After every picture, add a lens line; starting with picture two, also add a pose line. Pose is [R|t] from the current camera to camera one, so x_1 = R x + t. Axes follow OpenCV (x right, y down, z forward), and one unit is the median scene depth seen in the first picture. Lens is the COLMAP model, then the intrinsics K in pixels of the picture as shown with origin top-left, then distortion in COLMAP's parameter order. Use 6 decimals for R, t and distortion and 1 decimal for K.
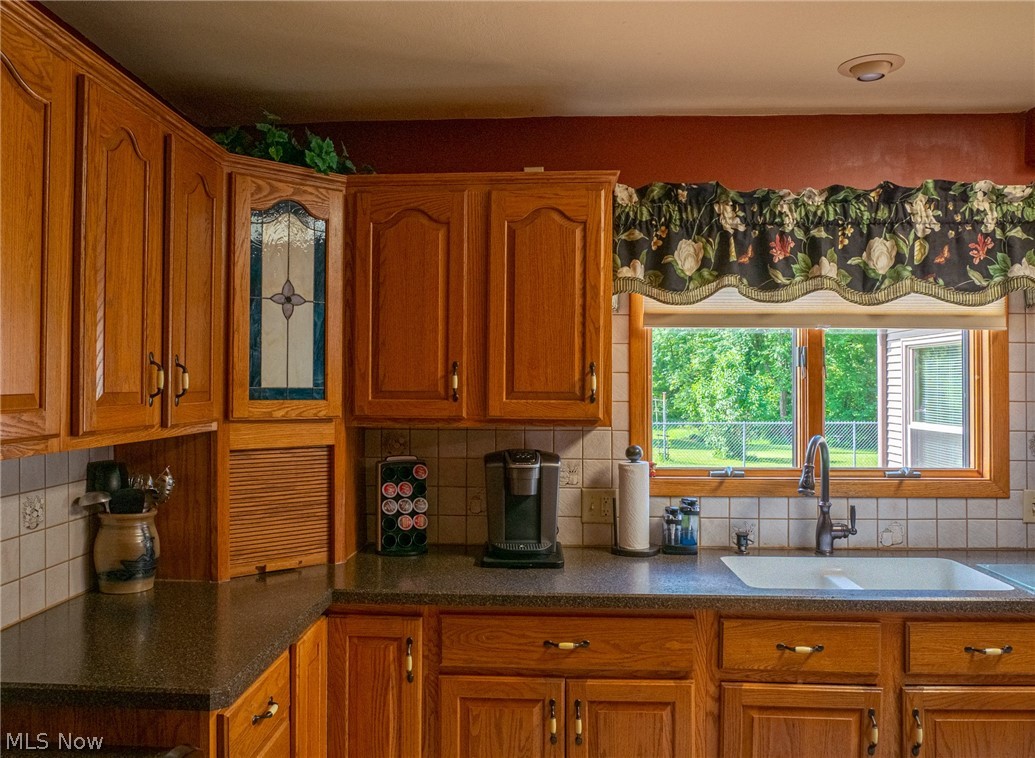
lens RADIAL K [[777.0, 0, 516.4], [0, 777.0, 377.8], [0, 0, 1]] dist [-0.019310, 0.001438]
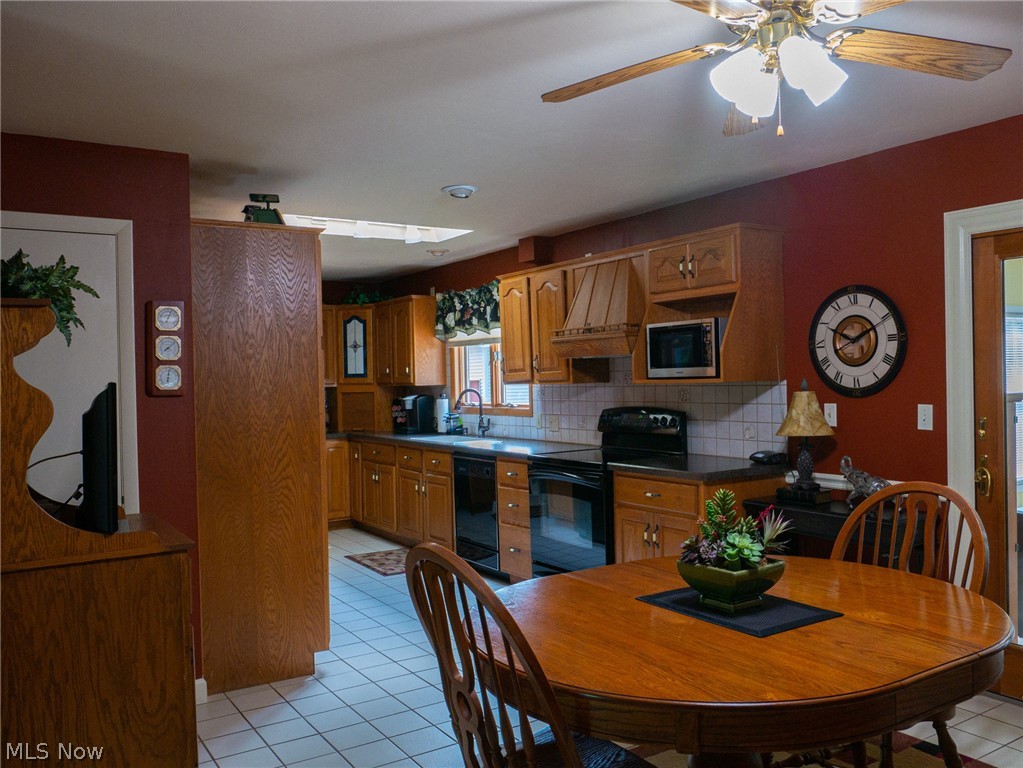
lens RADIAL K [[849.2, 0, 513.4], [0, 849.2, 385.7], [0, 0, 1]] dist [0.069943, 0.000172]
pose [[0.590463, -0.007983, -0.807025, 2.890597], [0.034397, 0.999291, 0.015282, 0.029997], [0.806331, -0.036783, 0.590319, -0.549863]]
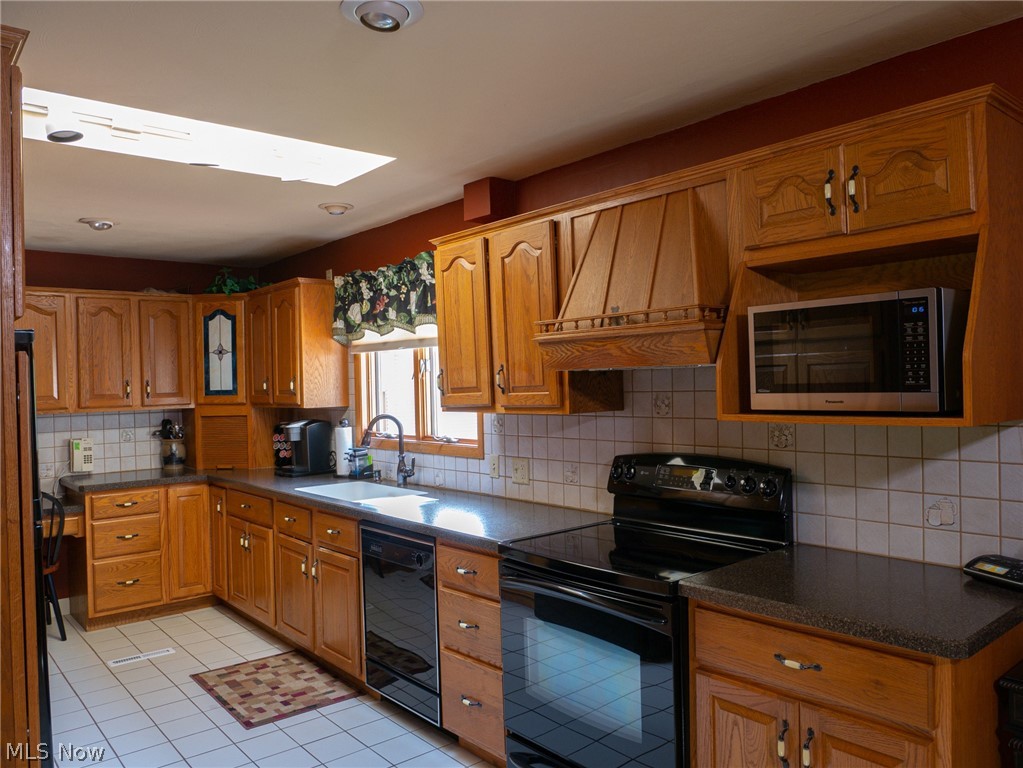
lens RADIAL K [[768.0, 0, 513.8], [0, 768.0, 384.0], [0, 0, 1]] dist [-0.019310, 0.001438]
pose [[0.692680, -0.016818, -0.721049, 1.928241], [0.034860, 0.999340, 0.010179, 0.001385], [0.720402, -0.032187, 0.692809, 0.043517]]
